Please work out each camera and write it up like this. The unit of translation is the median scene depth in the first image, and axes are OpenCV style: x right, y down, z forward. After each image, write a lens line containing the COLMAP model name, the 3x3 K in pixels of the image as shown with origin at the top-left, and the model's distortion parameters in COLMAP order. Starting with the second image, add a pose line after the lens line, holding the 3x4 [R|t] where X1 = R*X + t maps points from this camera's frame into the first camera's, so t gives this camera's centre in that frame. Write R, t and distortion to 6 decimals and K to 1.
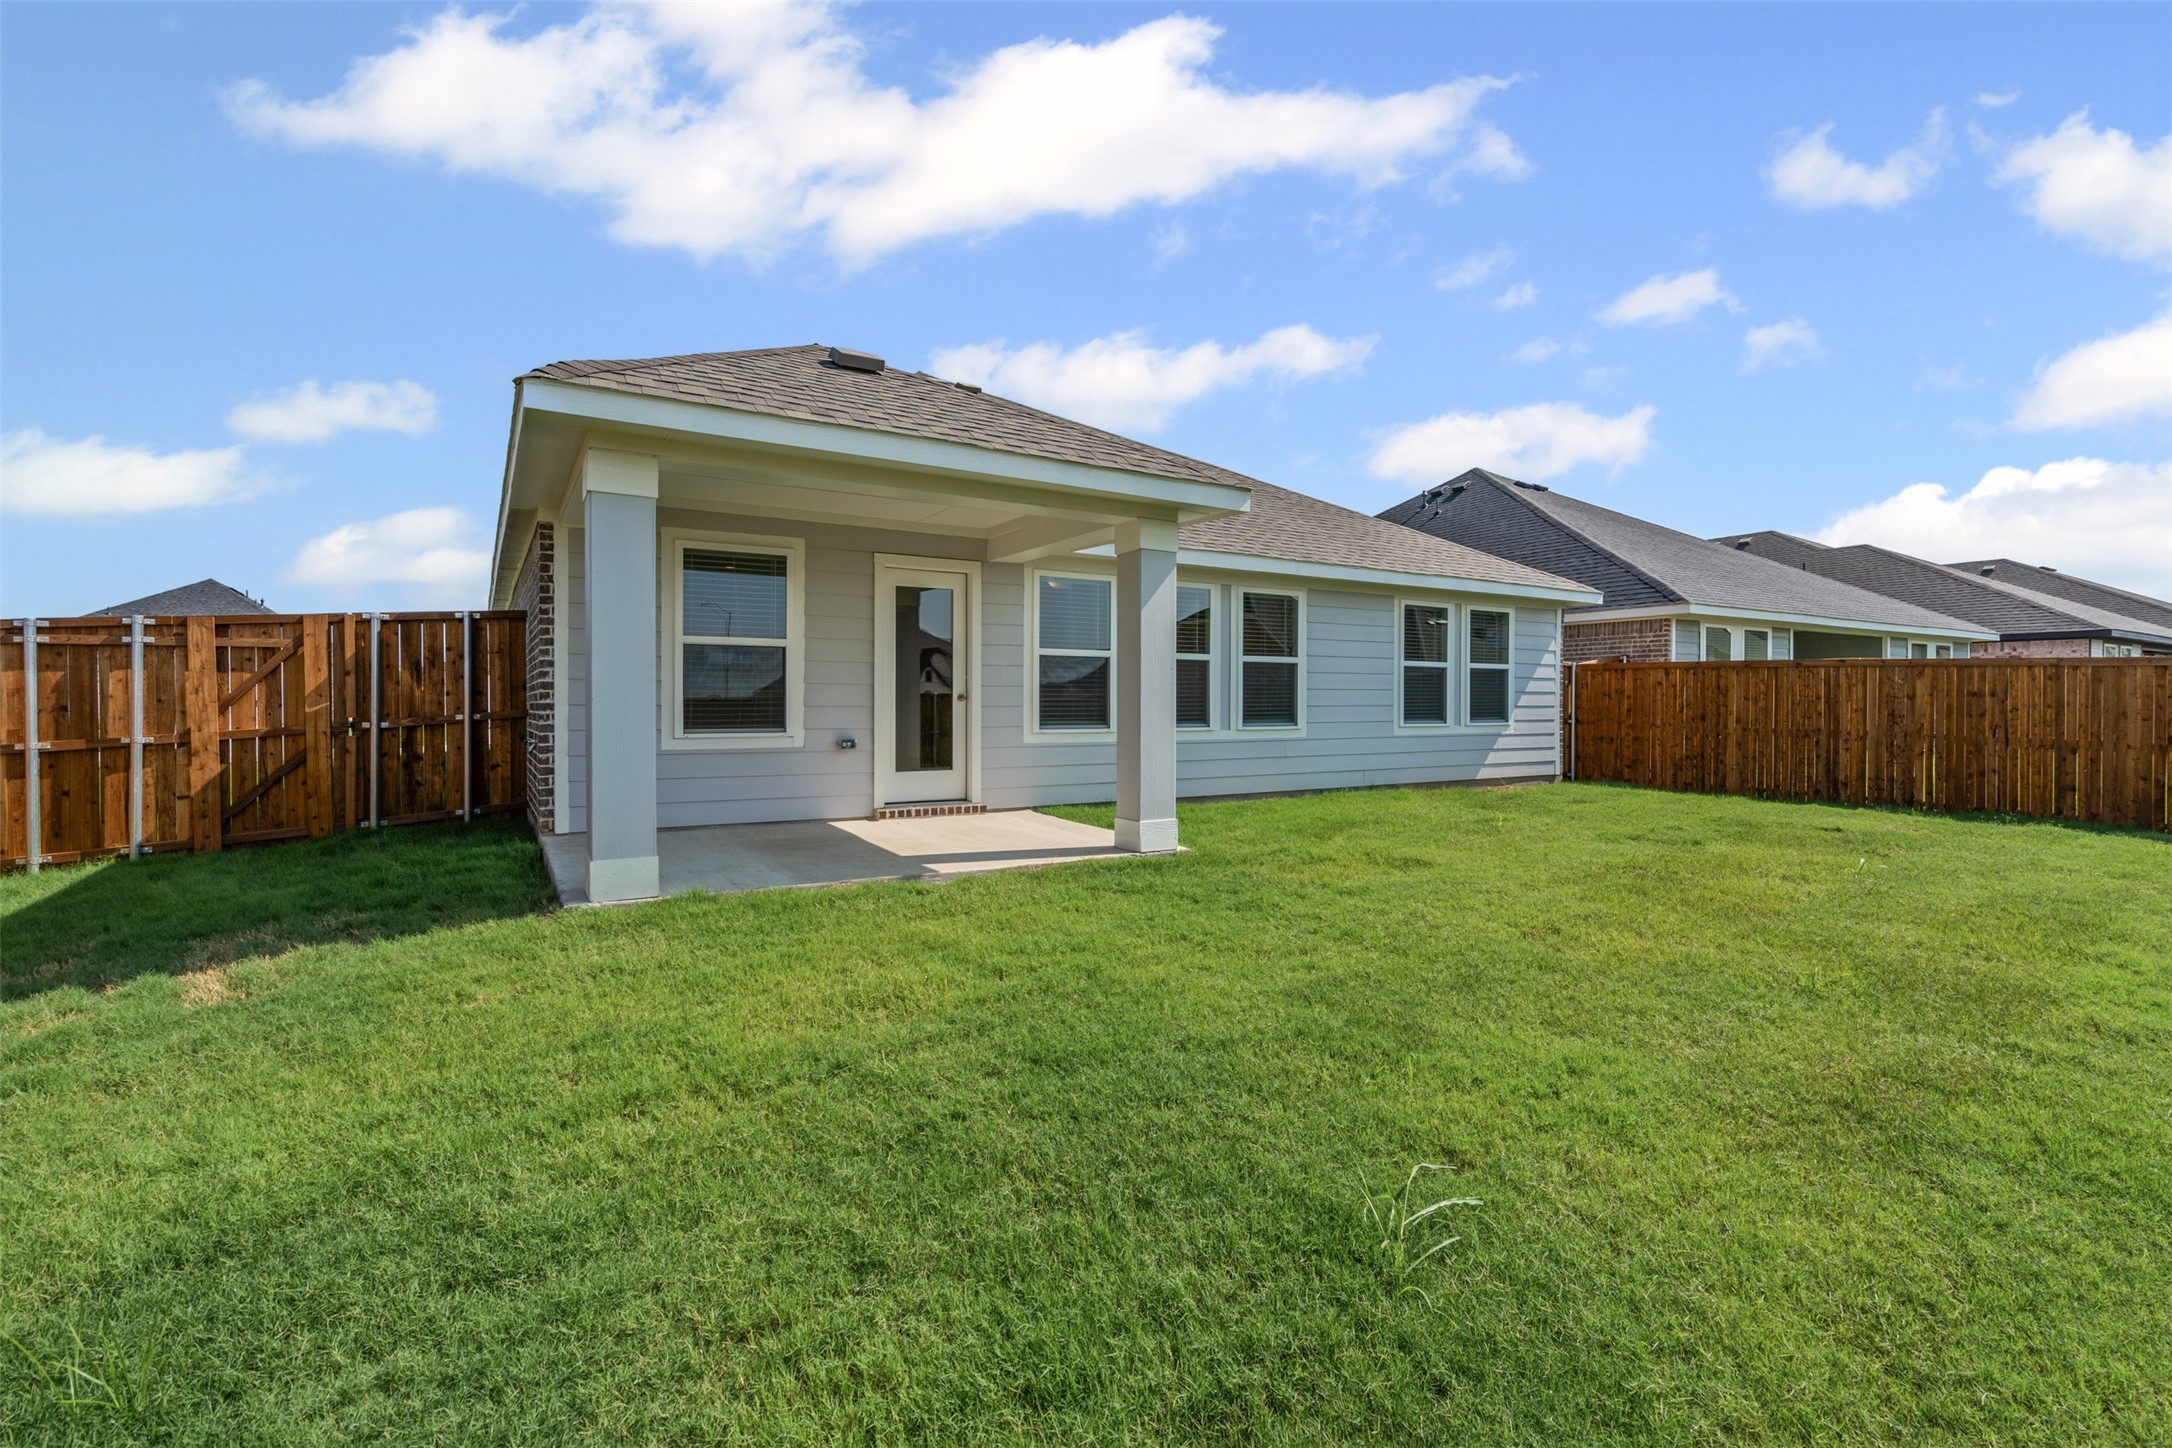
lens RADIAL K [[973.6, 0, 1086.0], [0, 973.6, 724.0], [0, 0, 1]] dist [-0.001355, -0.000174]
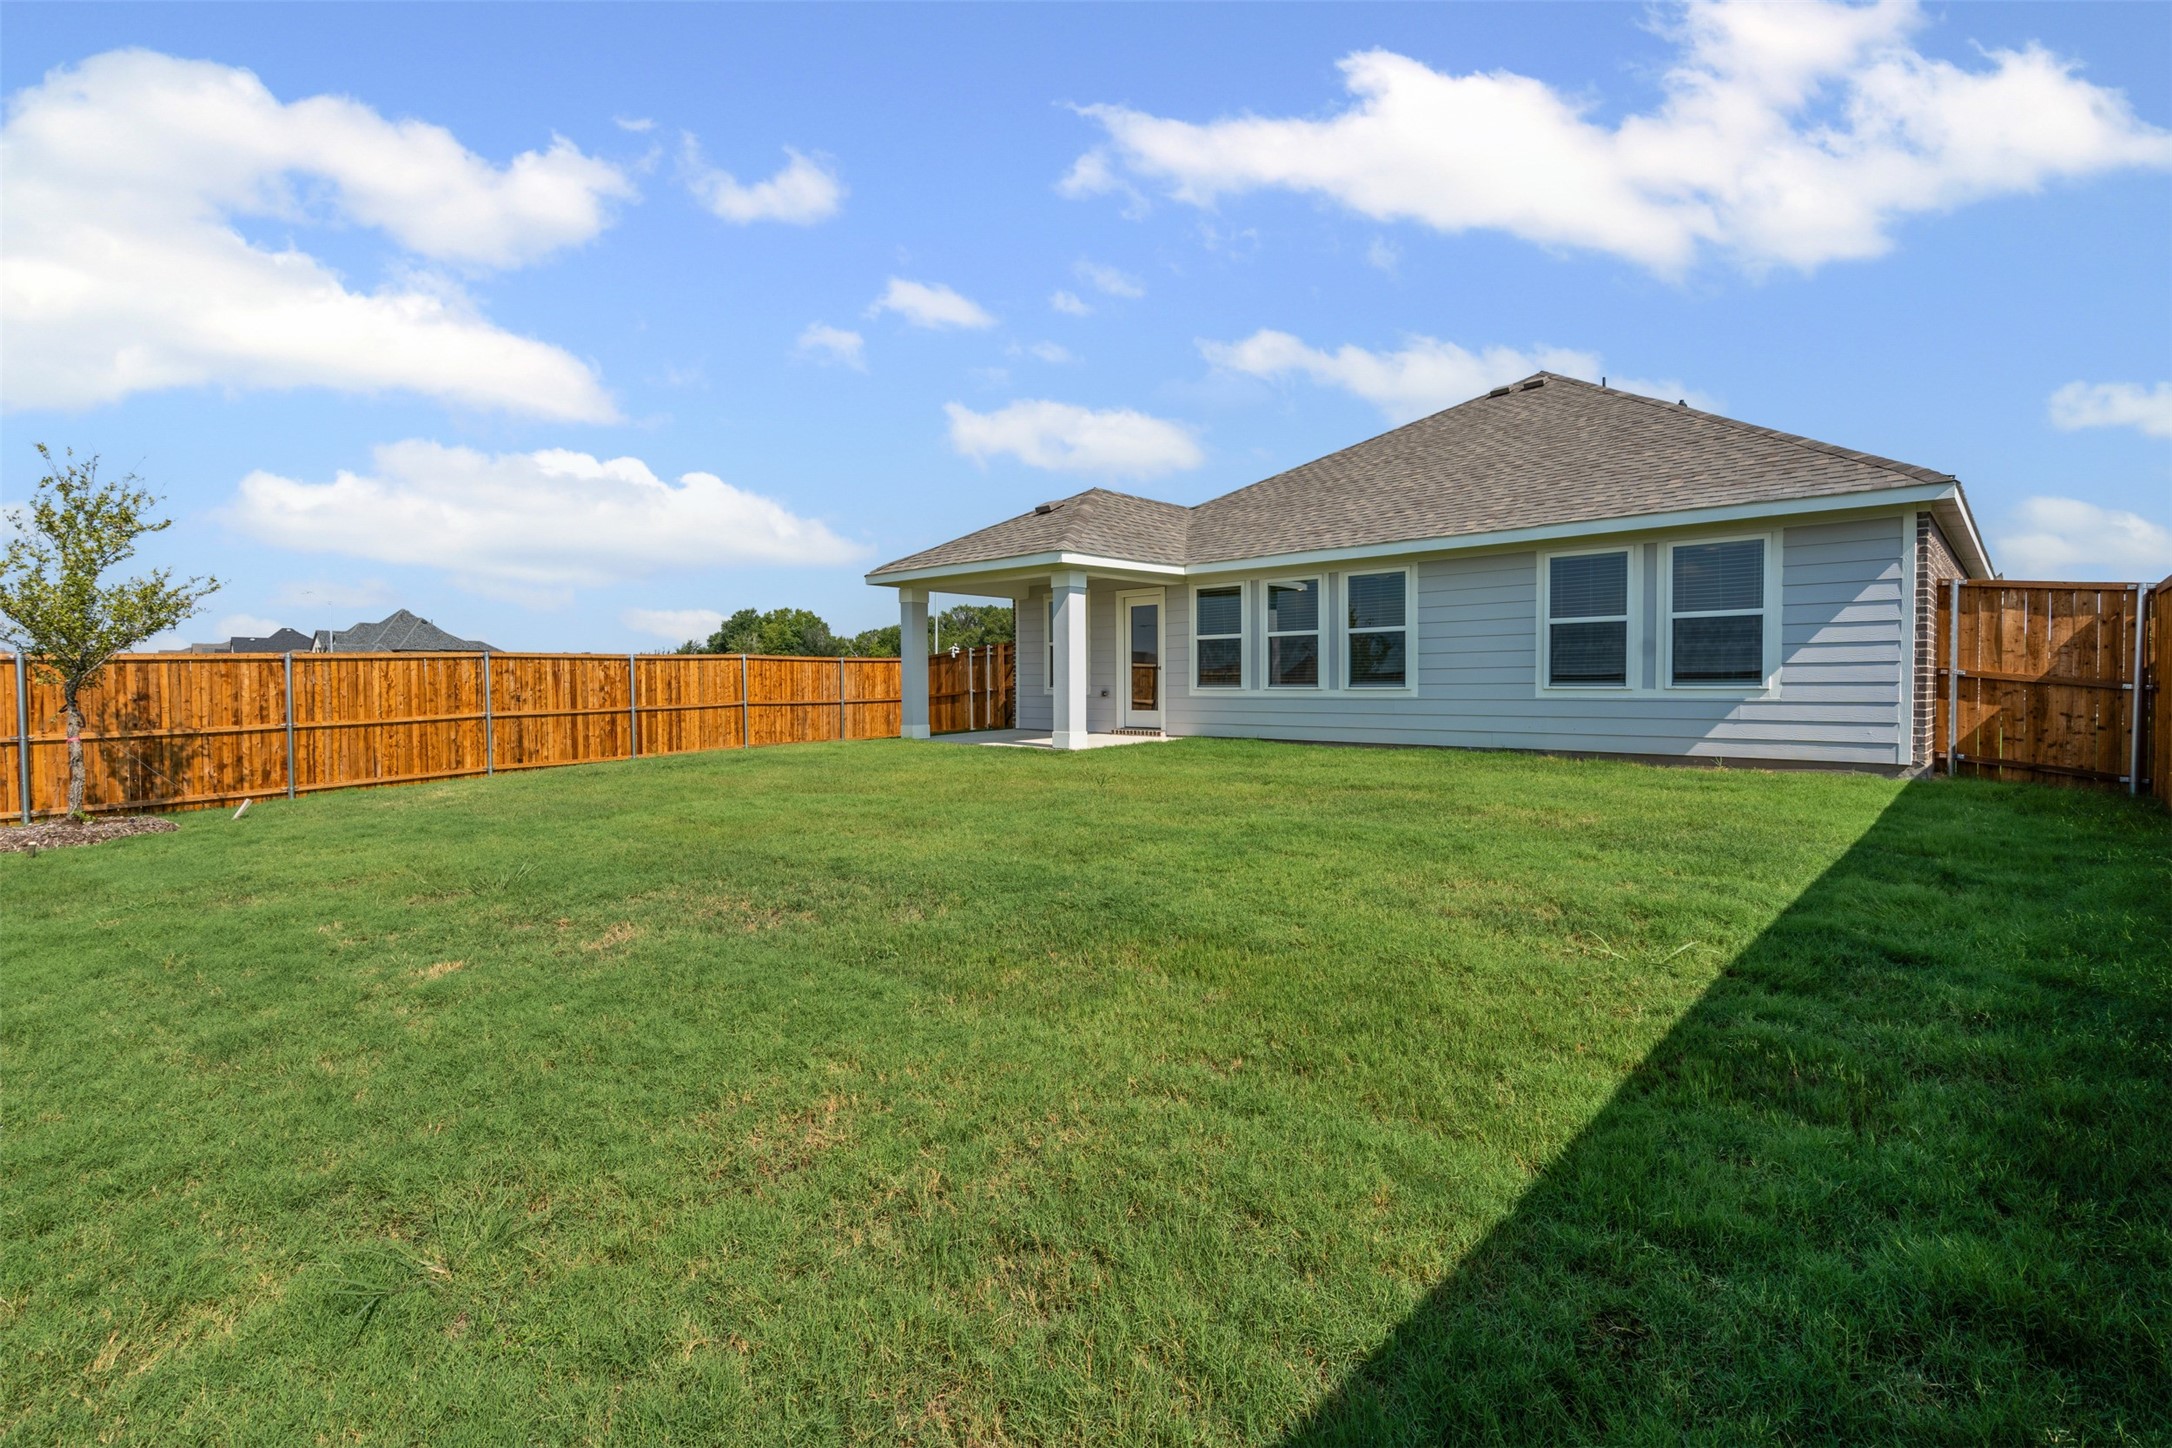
lens RADIAL K [[969.7, 0, 1086.0], [0, 969.7, 724.0], [0, 0, 1]] dist [-0.036620, 0.017318]
pose [[0.251554, 0.034260, -0.967237, 1.179529], [-0.015960, 0.999384, 0.031248, 0.015556], [0.967712, 0.007576, 0.251946, 0.356445]]
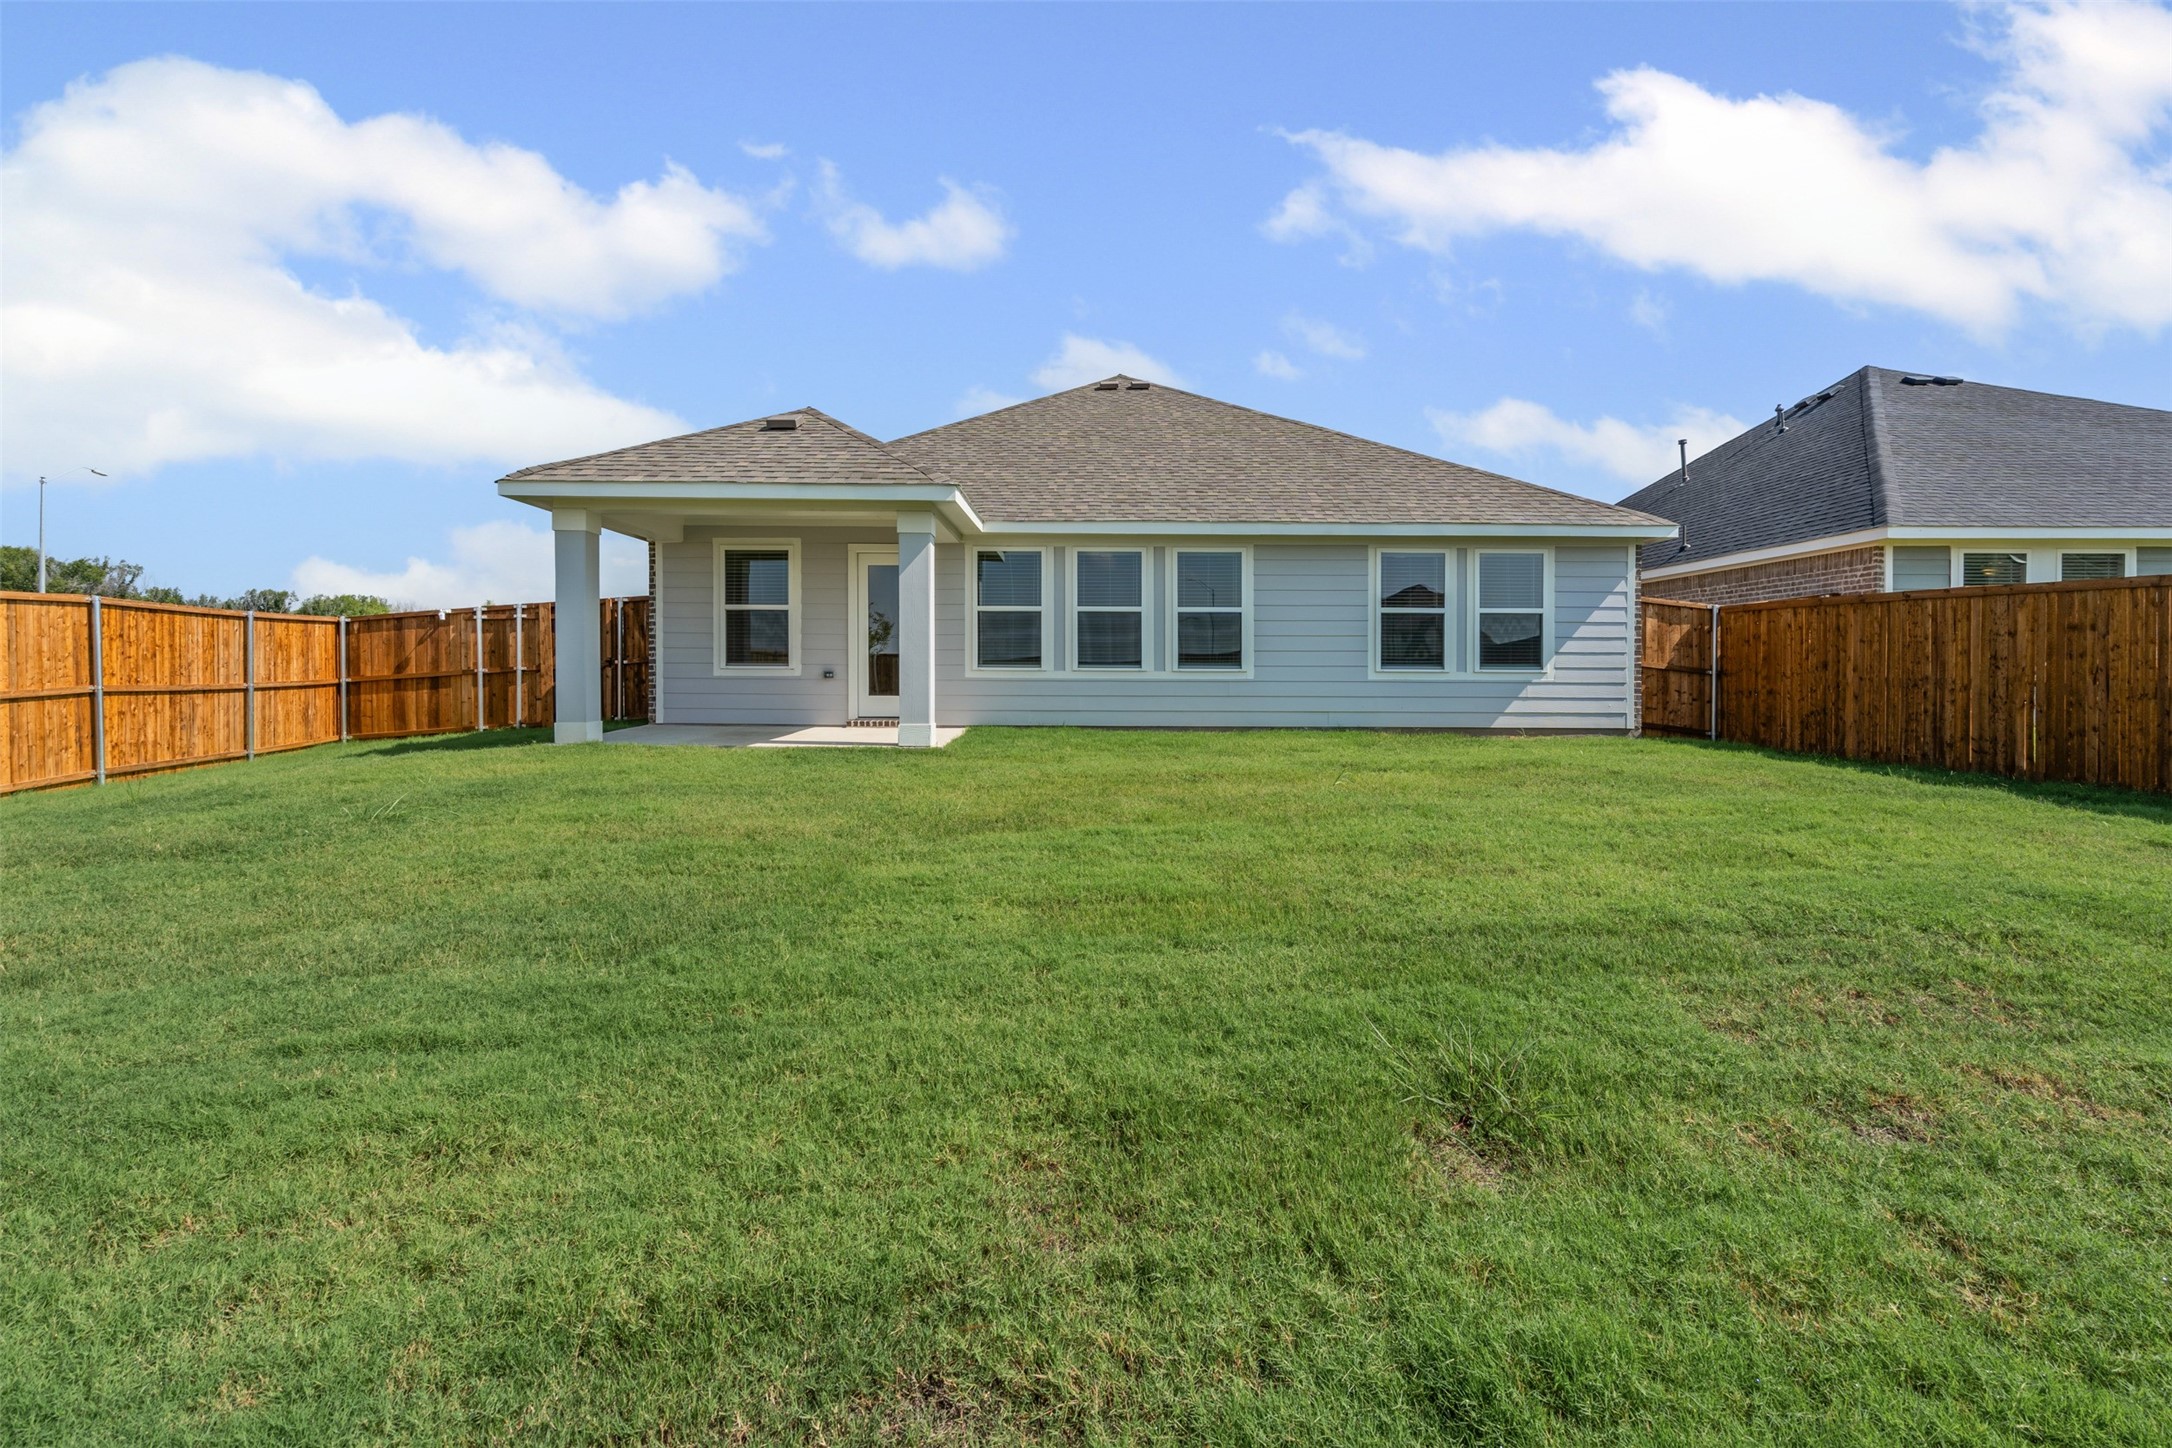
lens RADIAL K [[972.3, 0, 1082.4], [0, 972.3, 688.3], [0, 0, 1]] dist [-0.001302, -0.000058]
pose [[0.855073, 0.011450, -0.518381, 0.626444], [-0.013910, 0.999903, -0.000859, 0.027059], [0.518321, 0.007946, 0.855149, -0.045527]]
